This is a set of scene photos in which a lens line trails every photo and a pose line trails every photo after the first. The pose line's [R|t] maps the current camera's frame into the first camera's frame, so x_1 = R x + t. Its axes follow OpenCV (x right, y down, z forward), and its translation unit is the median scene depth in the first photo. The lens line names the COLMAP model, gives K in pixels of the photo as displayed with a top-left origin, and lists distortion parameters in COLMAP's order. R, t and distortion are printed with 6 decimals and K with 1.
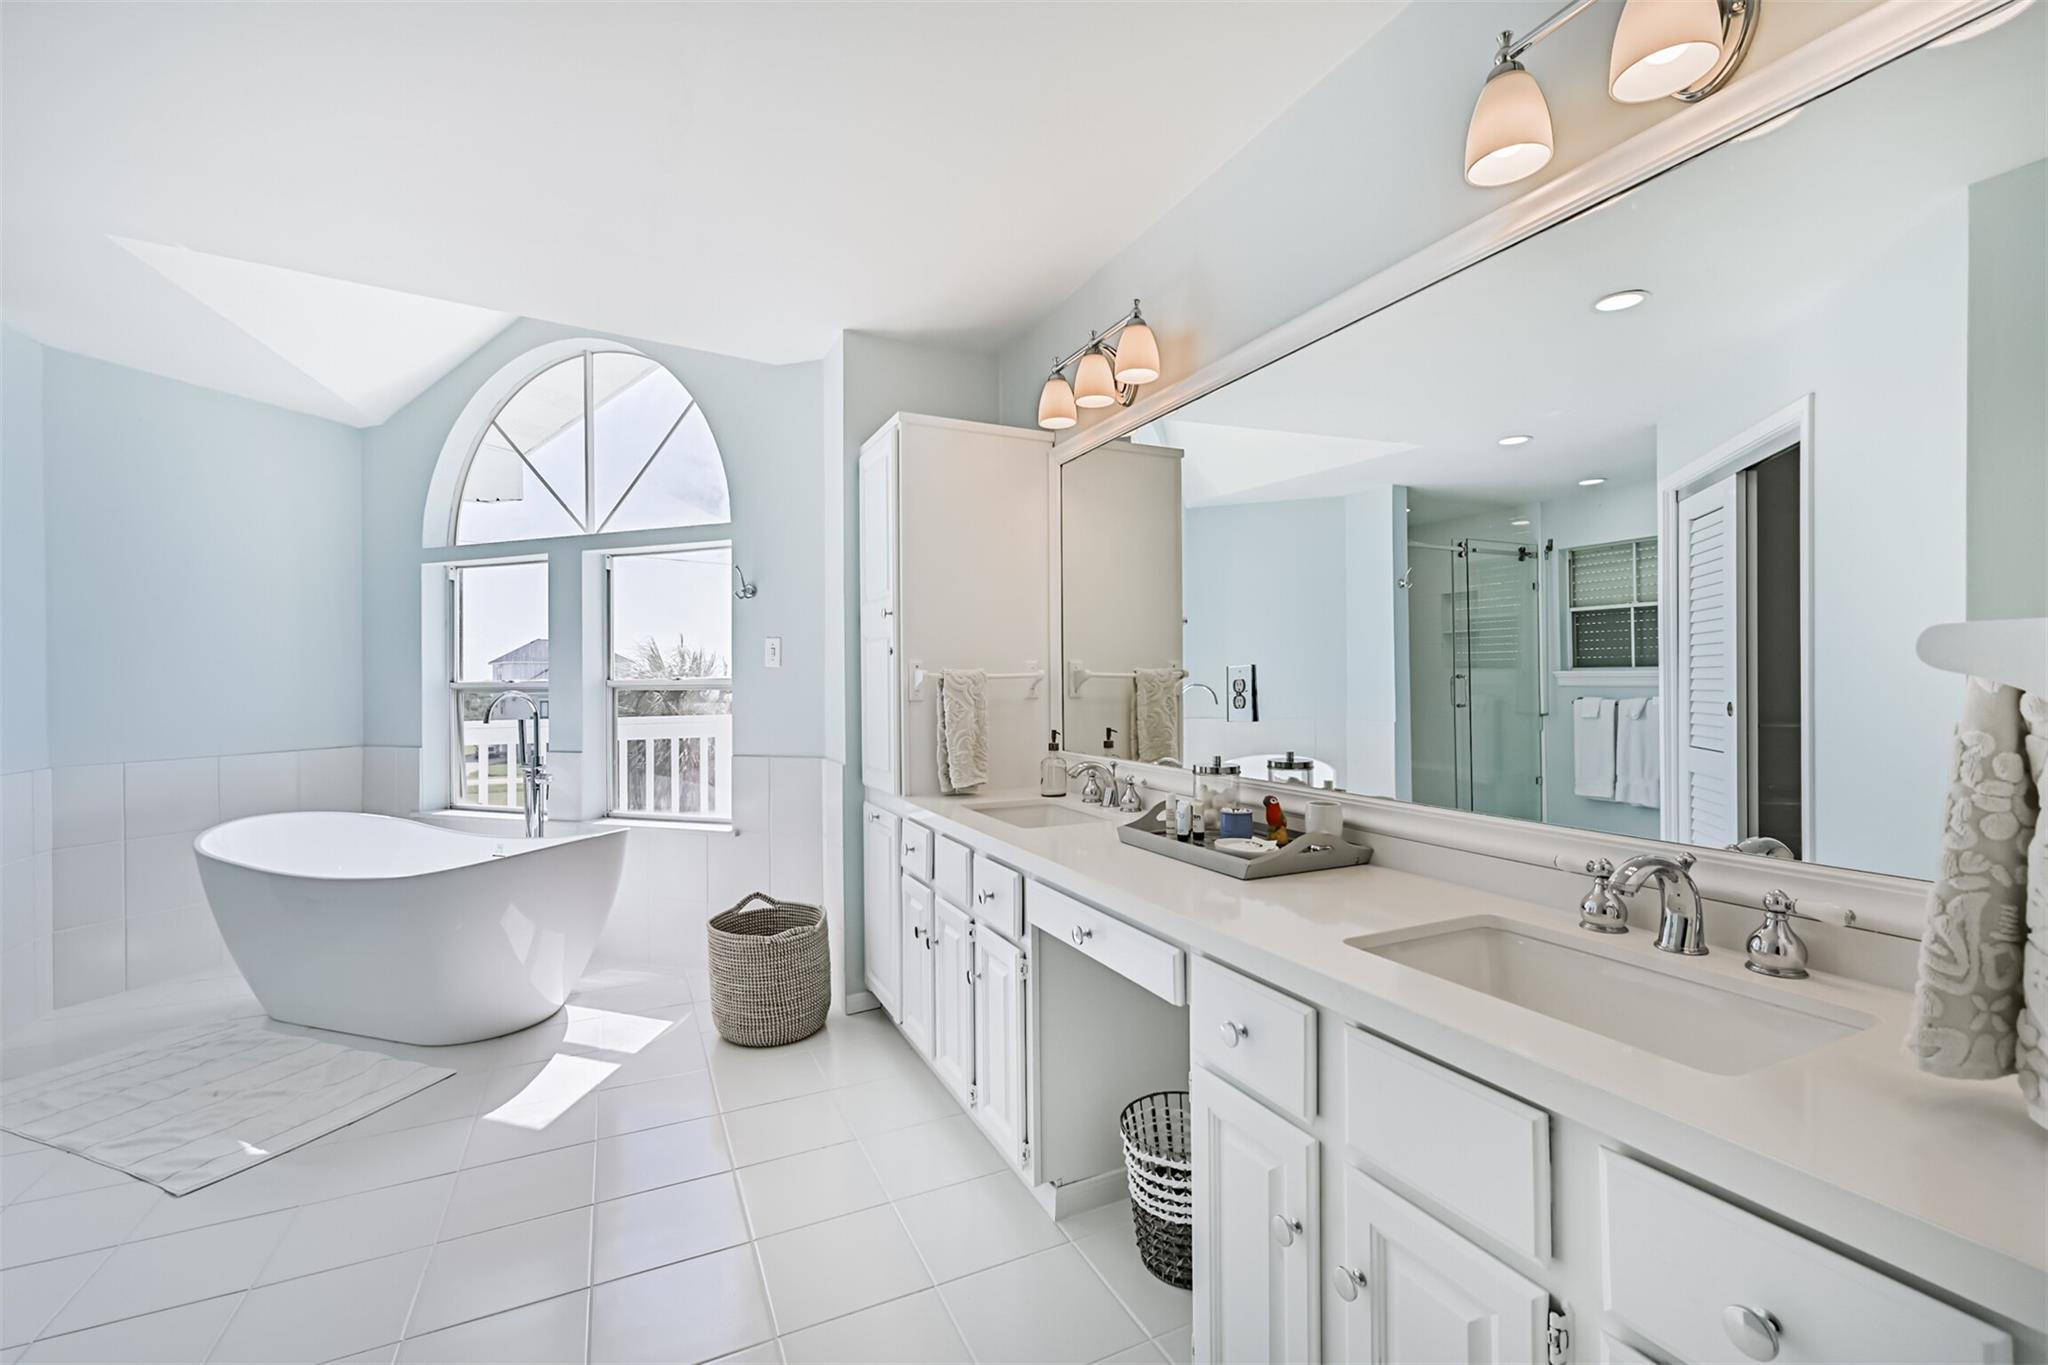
lens RADIAL K [[848.8, 0, 1030.7], [0, 848.8, 691.4], [0, 0, 1]] dist [-0.006750, 0.007442]
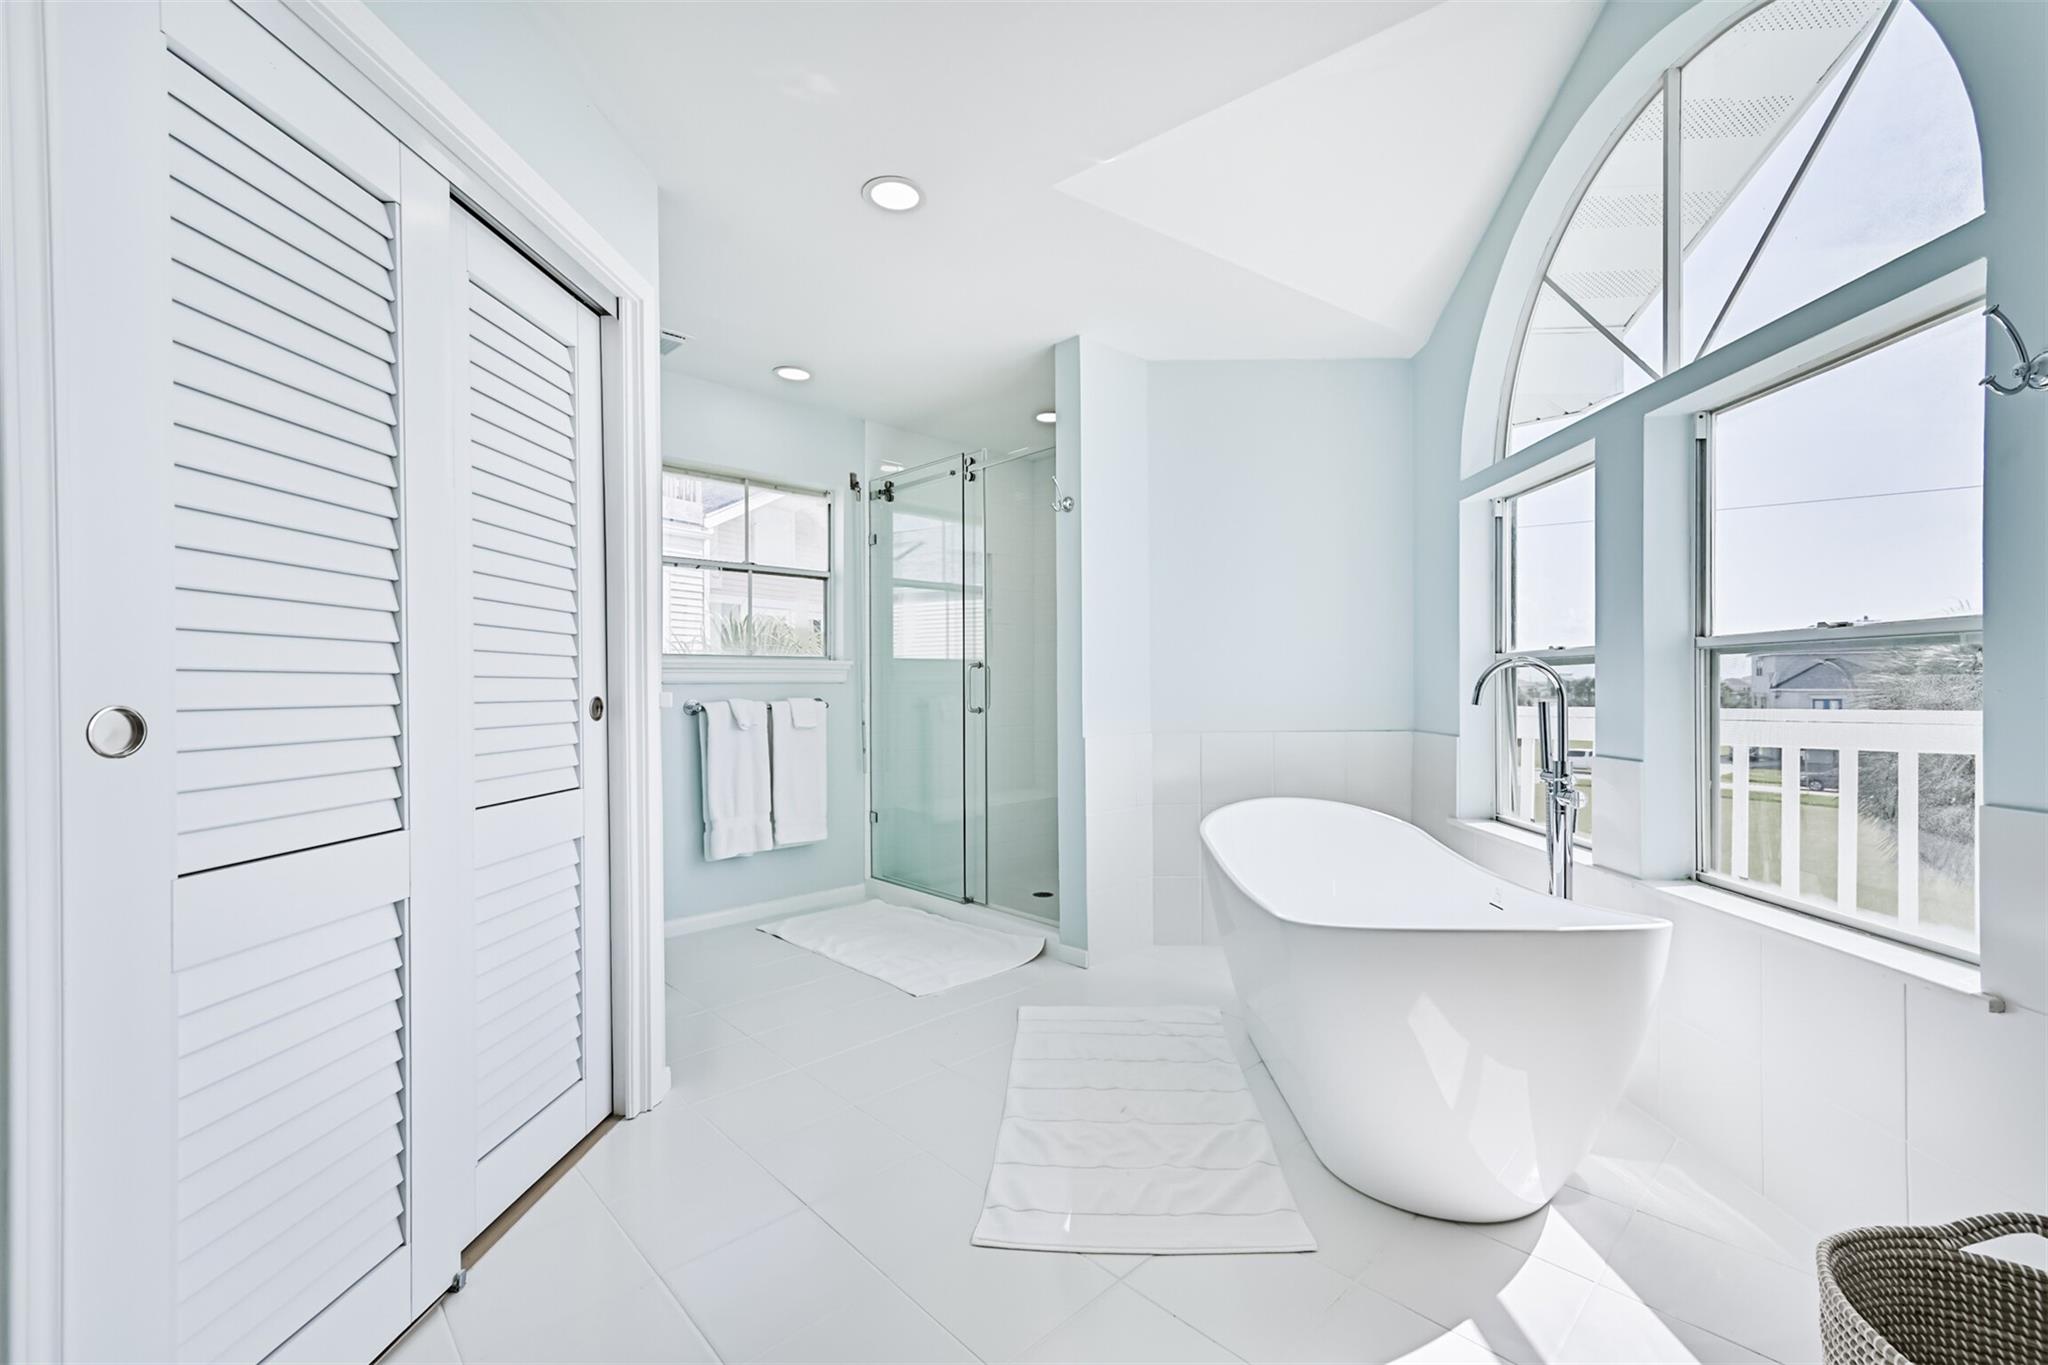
lens RADIAL K [[848.8, 0, 1030.7], [0, 848.8, 691.4], [0, 0, 1]] dist [-0.006750, 0.007442]
pose [[0.296528, 0.009263, -0.954979, -0.105290], [-0.004363, 0.999956, 0.008344, 0.022602], [0.955014, 0.001693, 0.296555, 0.458586]]
